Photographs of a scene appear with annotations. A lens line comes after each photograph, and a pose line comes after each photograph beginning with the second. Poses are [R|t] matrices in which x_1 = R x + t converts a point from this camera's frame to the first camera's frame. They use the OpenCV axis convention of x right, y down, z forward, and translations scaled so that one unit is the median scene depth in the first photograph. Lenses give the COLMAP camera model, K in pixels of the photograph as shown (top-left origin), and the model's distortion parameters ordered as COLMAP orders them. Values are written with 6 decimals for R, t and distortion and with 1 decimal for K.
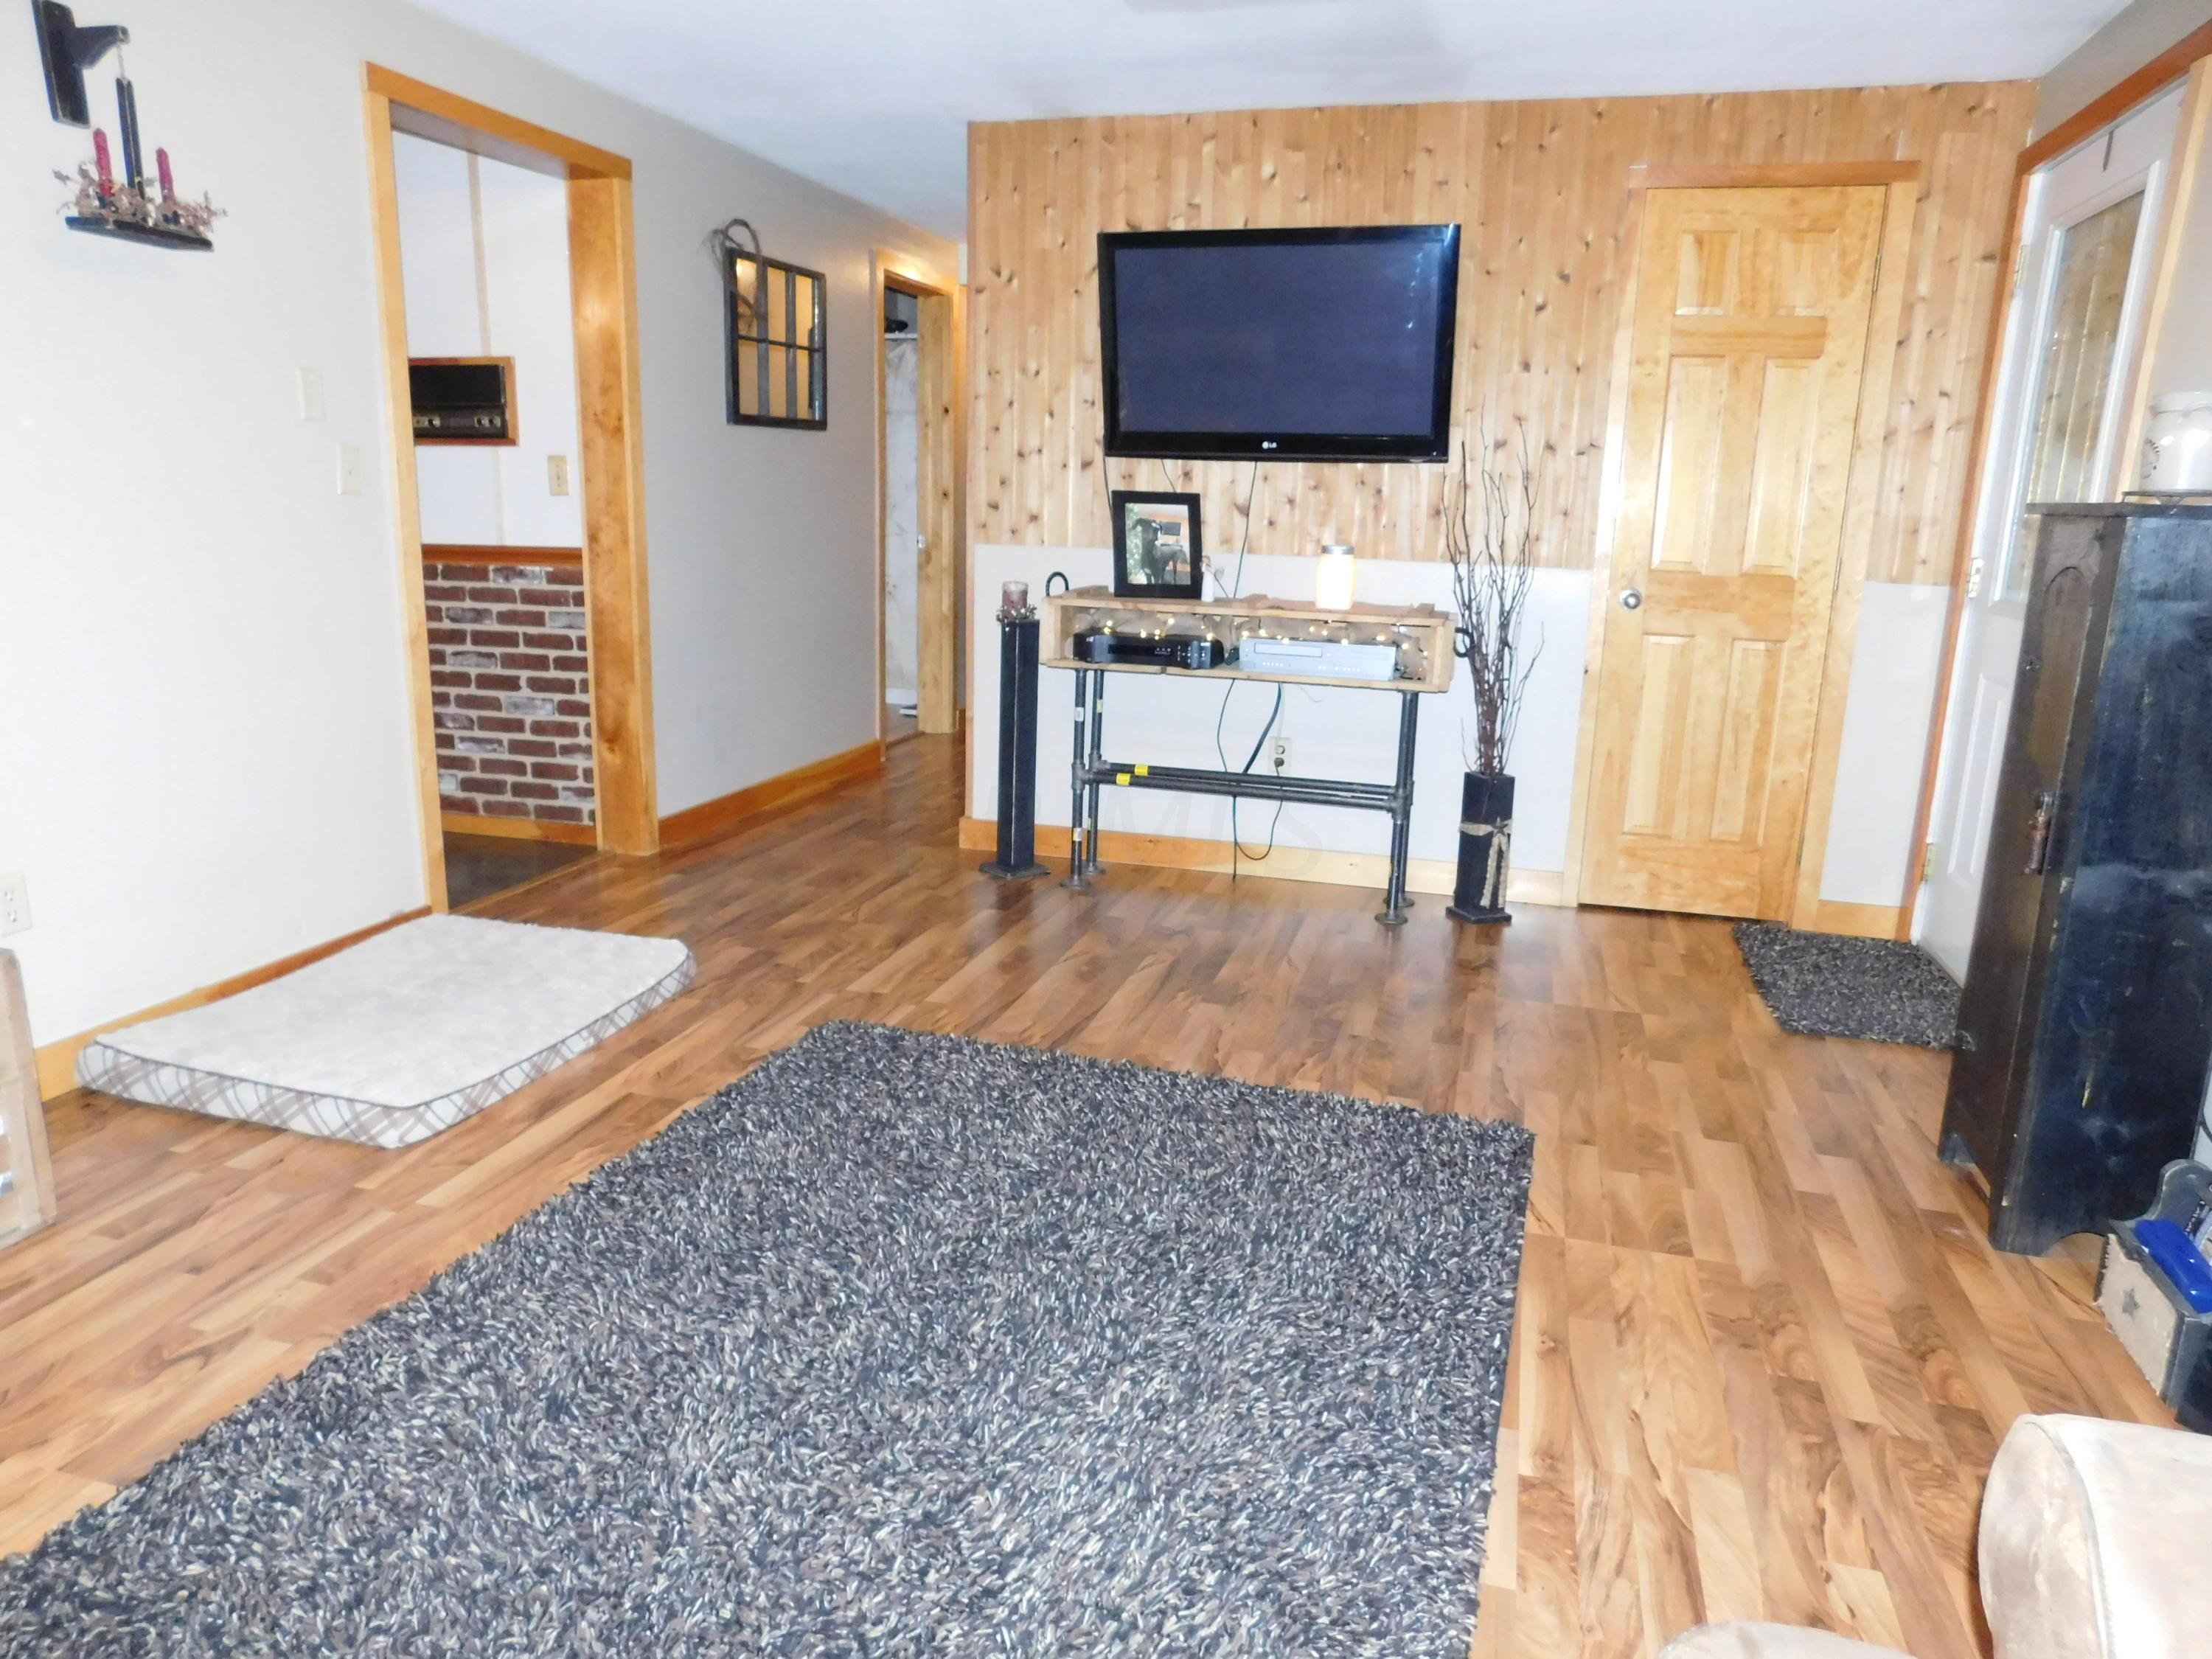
lens RADIAL K [[1475.5, 0, 1106.5], [0, 1475.5, 825.5], [0, 0, 1]] dist [-0.067158, 0.061764]
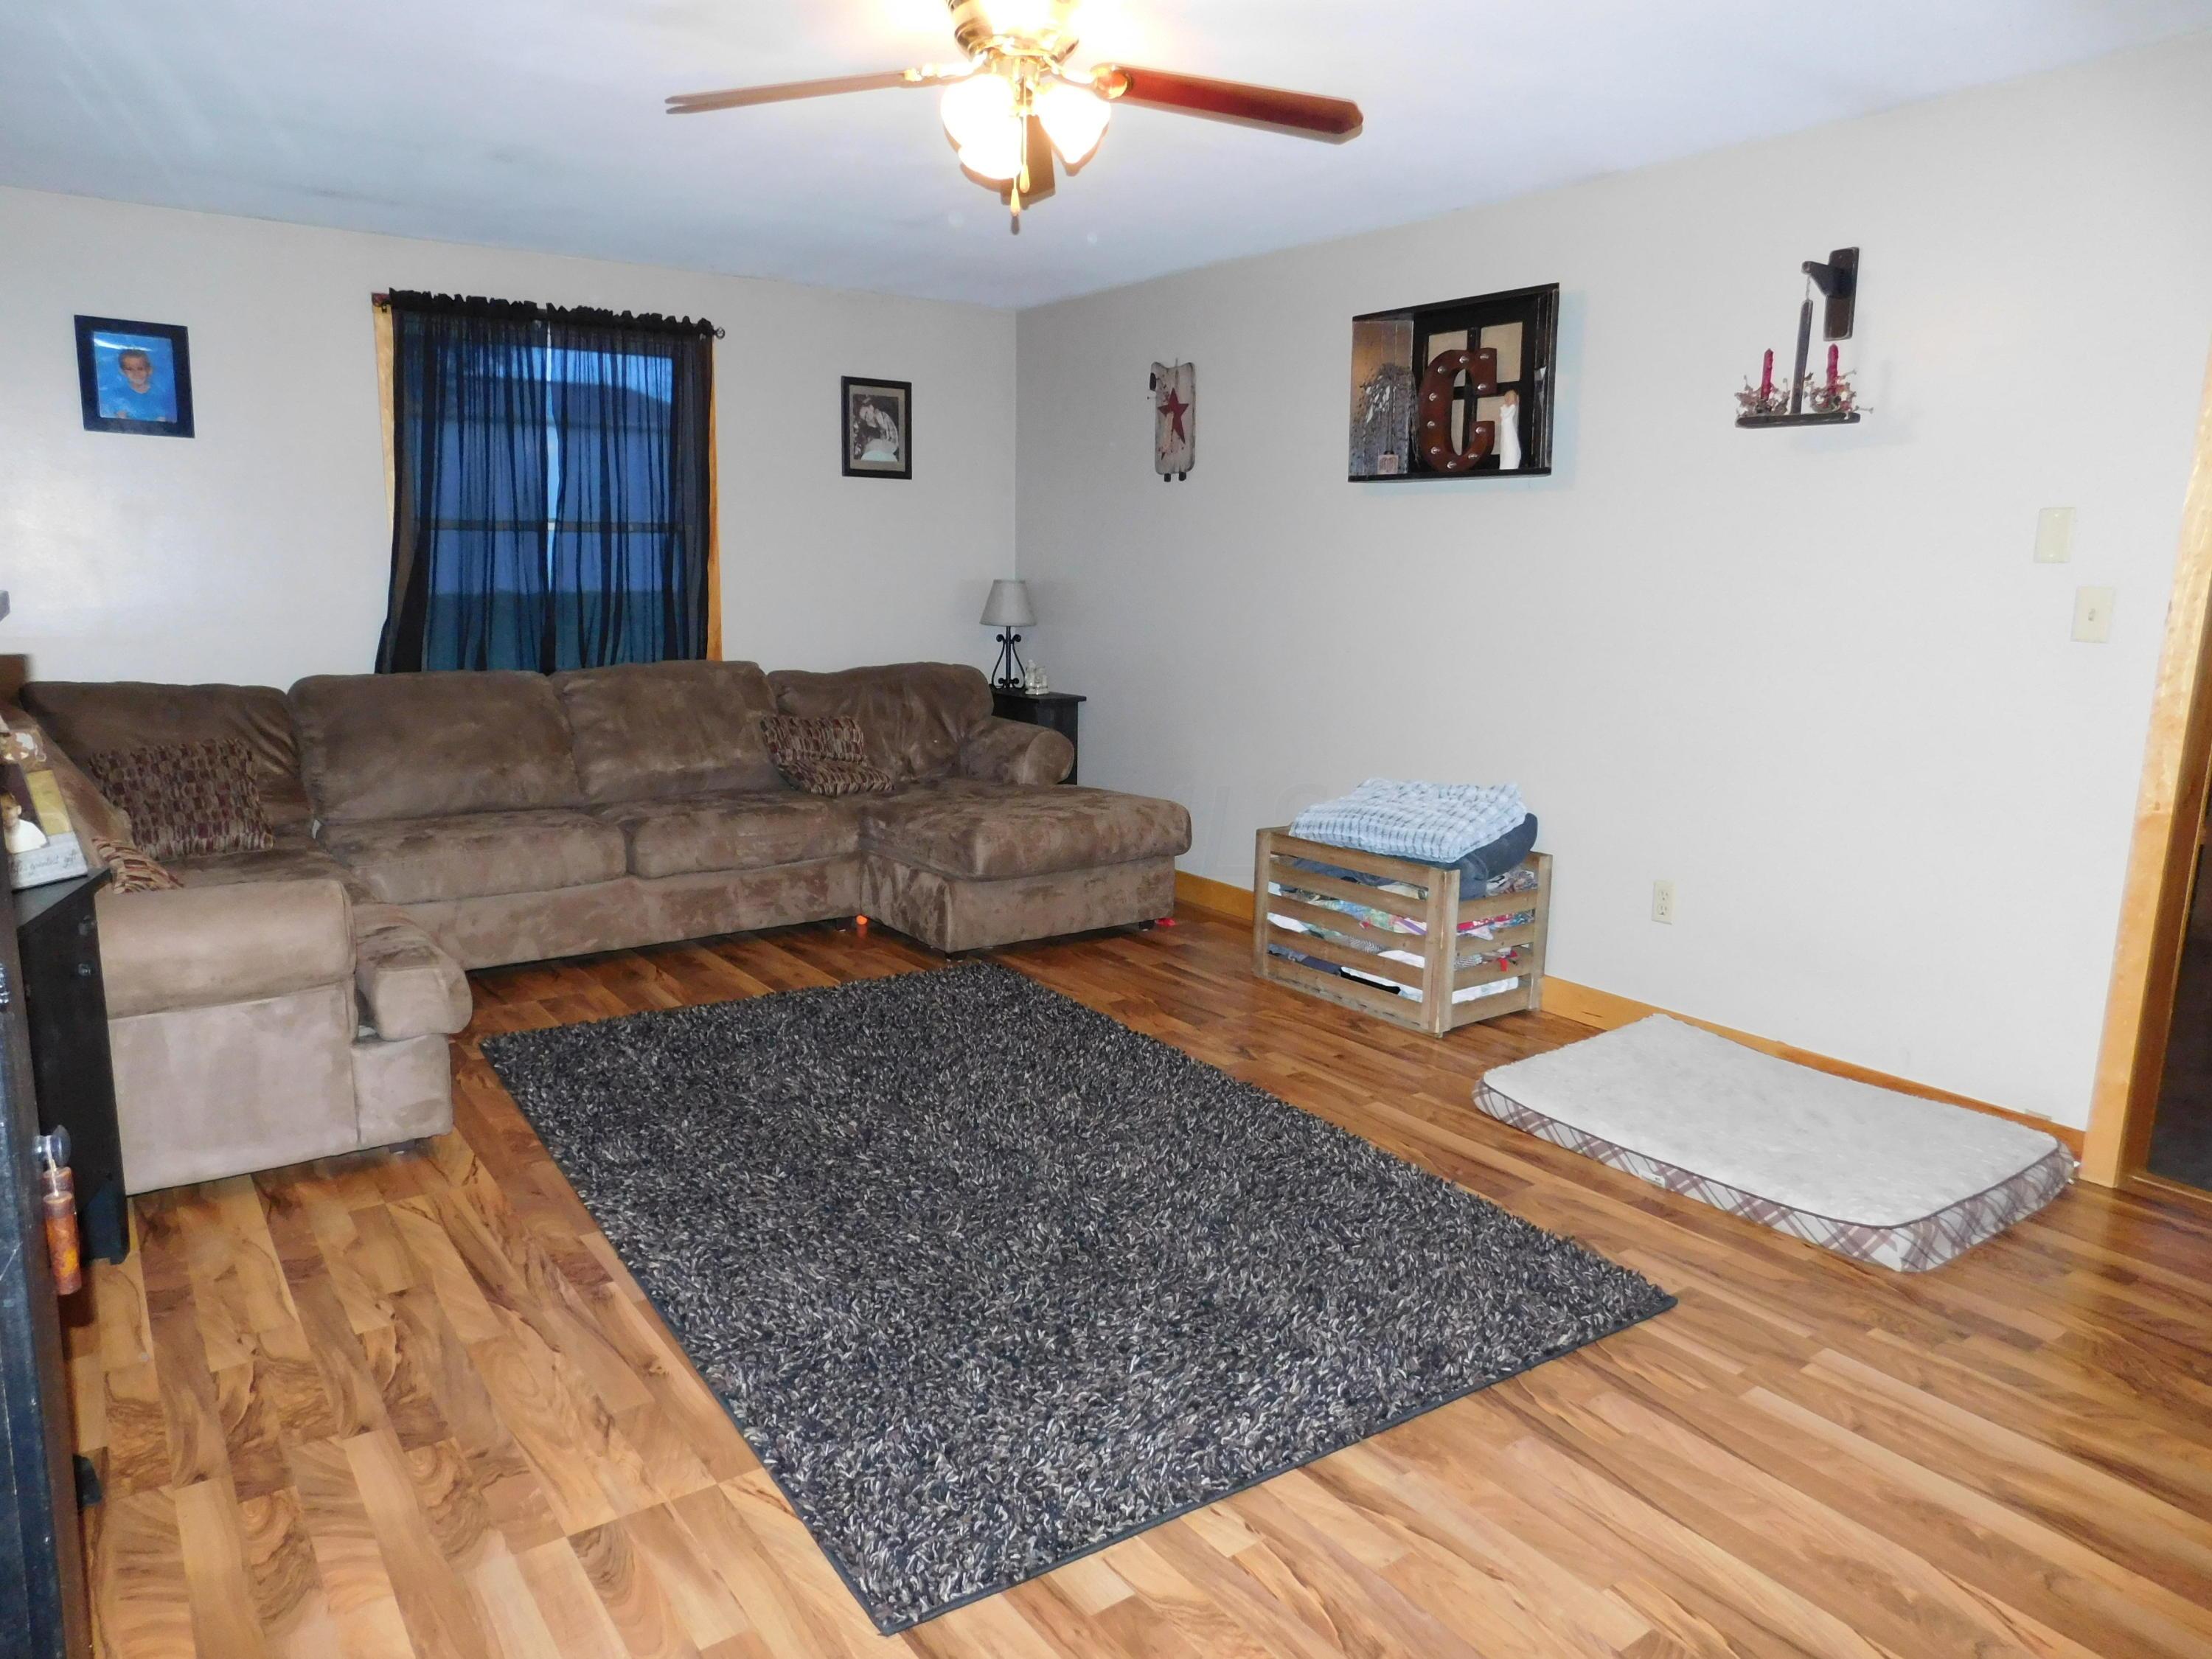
lens RADIAL K [[1475.5, 0, 1106.5], [0, 1475.5, 825.5], [0, 0, 1]] dist [-0.067158, 0.061764]
pose [[-0.617742, 0.100071, -0.779988, 0.736886], [-0.213965, 0.933060, 0.289168, -0.331489], [0.756712, 0.345521, -0.554979, 1.405521]]
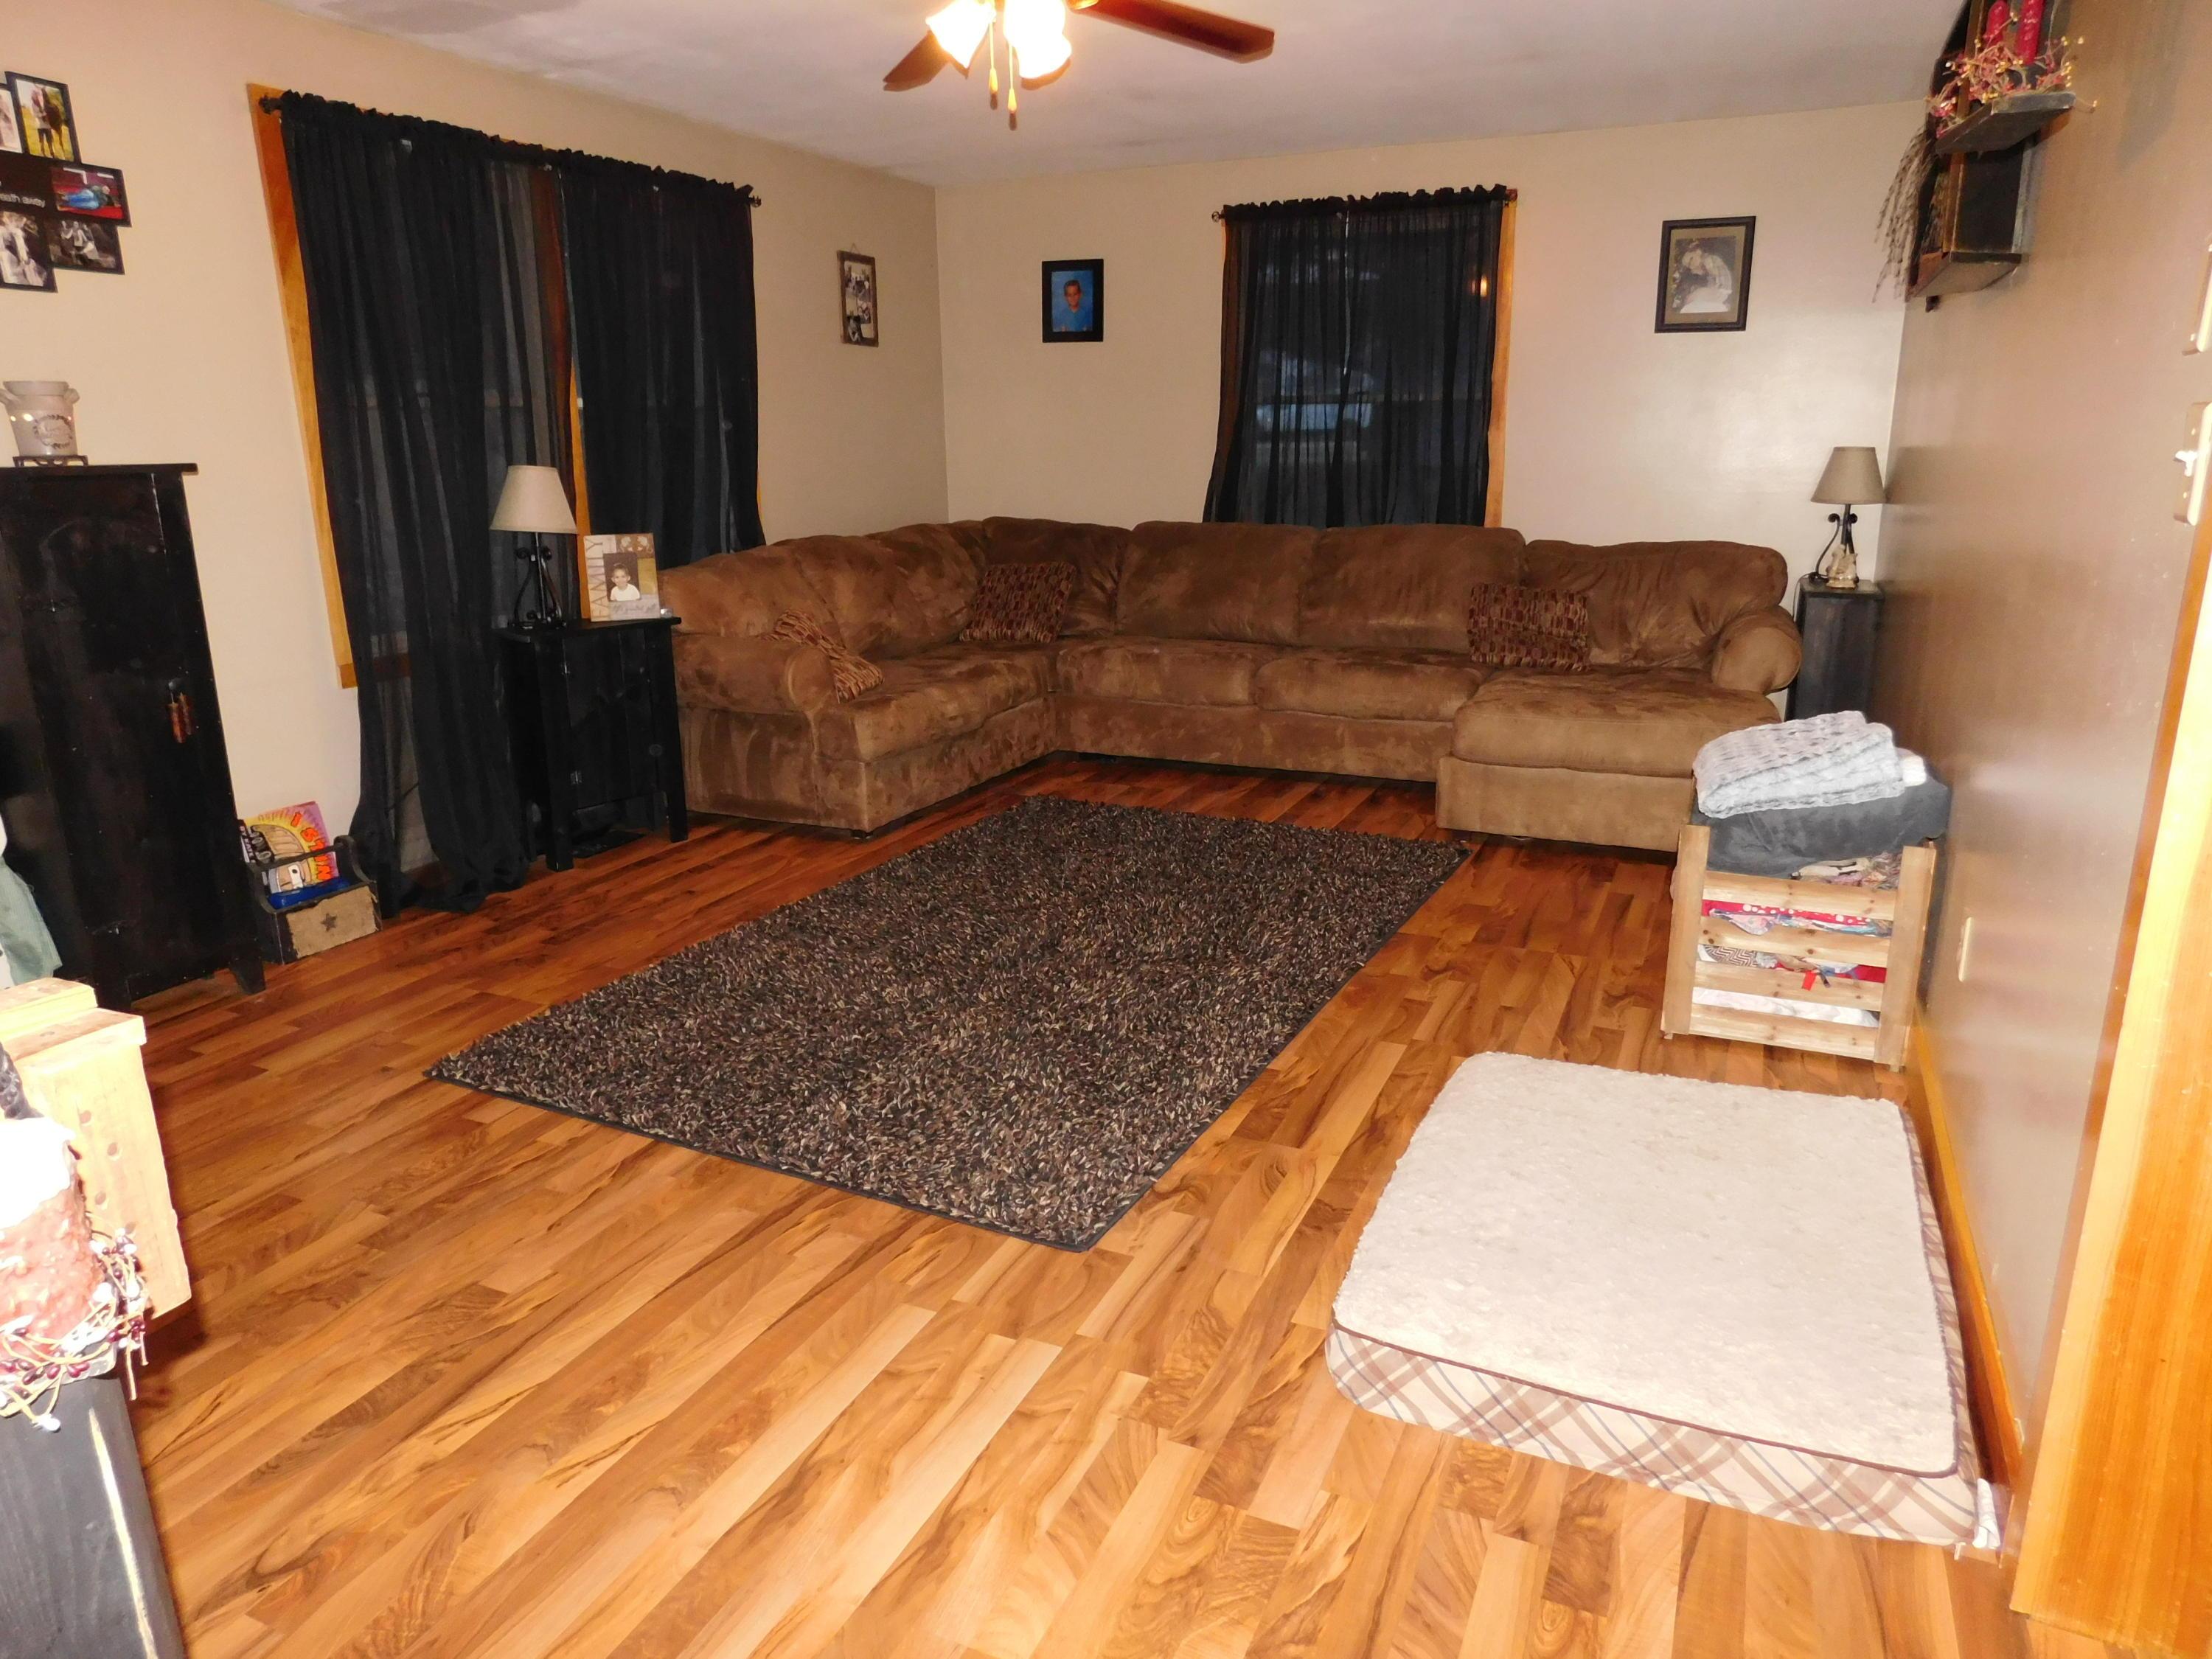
lens RADIAL K [[1486.1, 0, 1106.0], [0, 1486.1, 829.5], [0, 0, 1]] dist [-0.057222, 0.044944]
pose [[-0.989016, -0.057553, 0.136145, -0.356894], [0.014650, 0.878377, 0.477744, -0.479361], [-0.147083, 0.474490, -0.867886, 1.914418]]
